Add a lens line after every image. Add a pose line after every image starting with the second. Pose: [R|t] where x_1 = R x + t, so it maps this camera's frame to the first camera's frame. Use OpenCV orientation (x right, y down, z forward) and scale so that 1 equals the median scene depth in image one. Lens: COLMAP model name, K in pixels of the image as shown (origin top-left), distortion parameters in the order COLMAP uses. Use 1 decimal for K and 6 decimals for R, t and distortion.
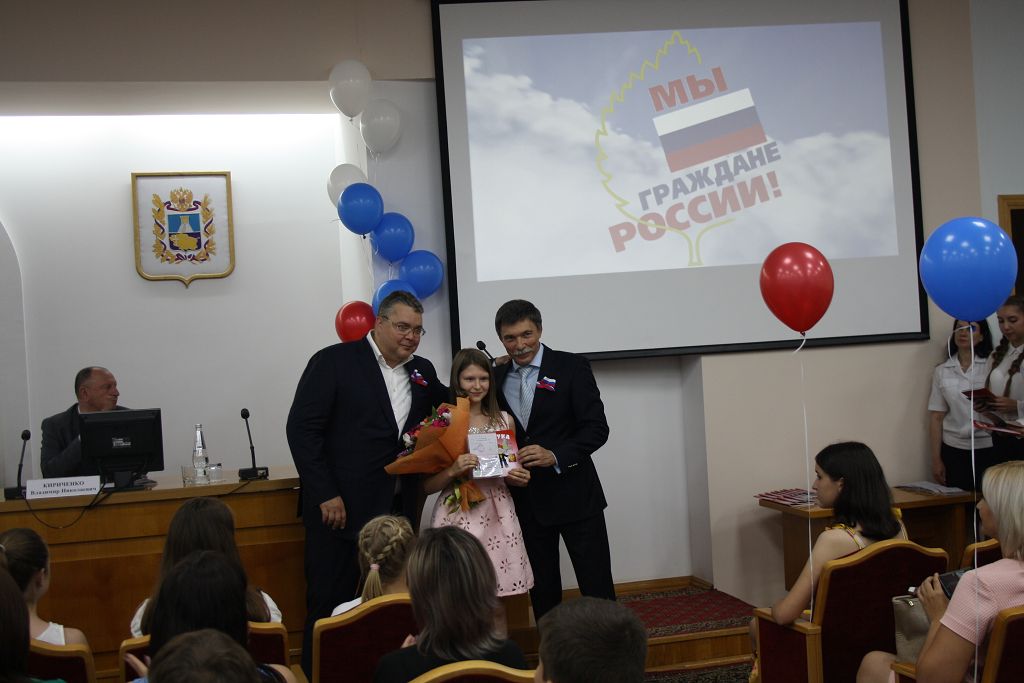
lens RADIAL K [[1266.5, 0, 514.3], [0, 1266.5, 343.2], [0, 0, 1]] dist [-0.049489, 0.000000]
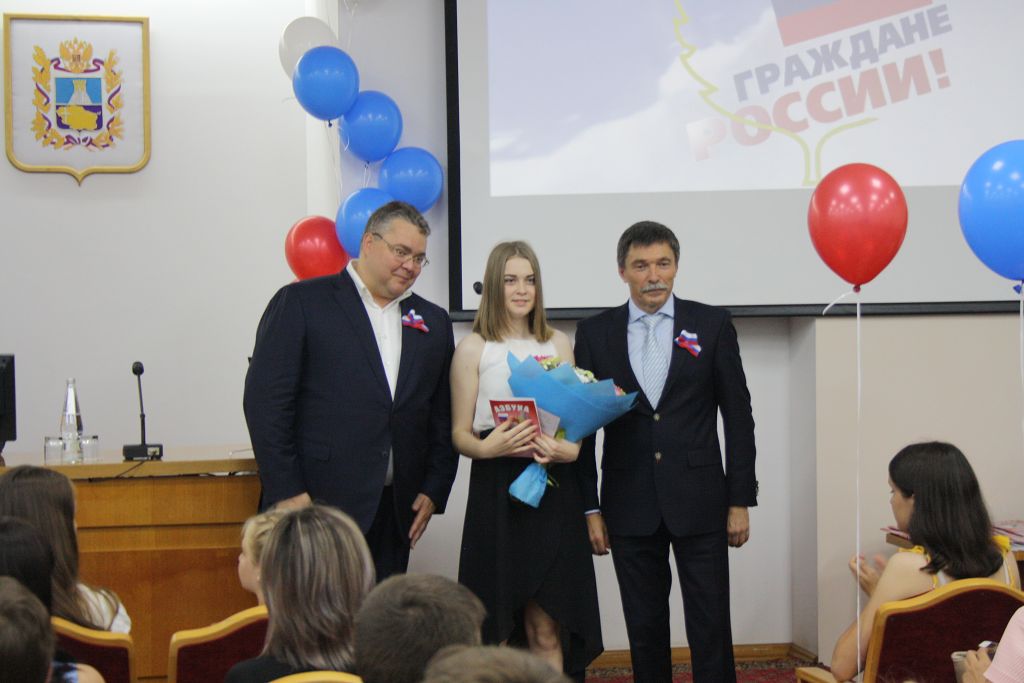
lens RADIAL K [[2045.6, 0, 504.3], [0, 2045.6, 336.9], [0, 0, 1]] dist [0.103238, 0.000000]
pose [[0.996230, 0.047879, -0.072343, 0.061863], [-0.046208, 0.998629, 0.024603, 0.000297], [0.073422, -0.021168, 0.997076, -0.110952]]
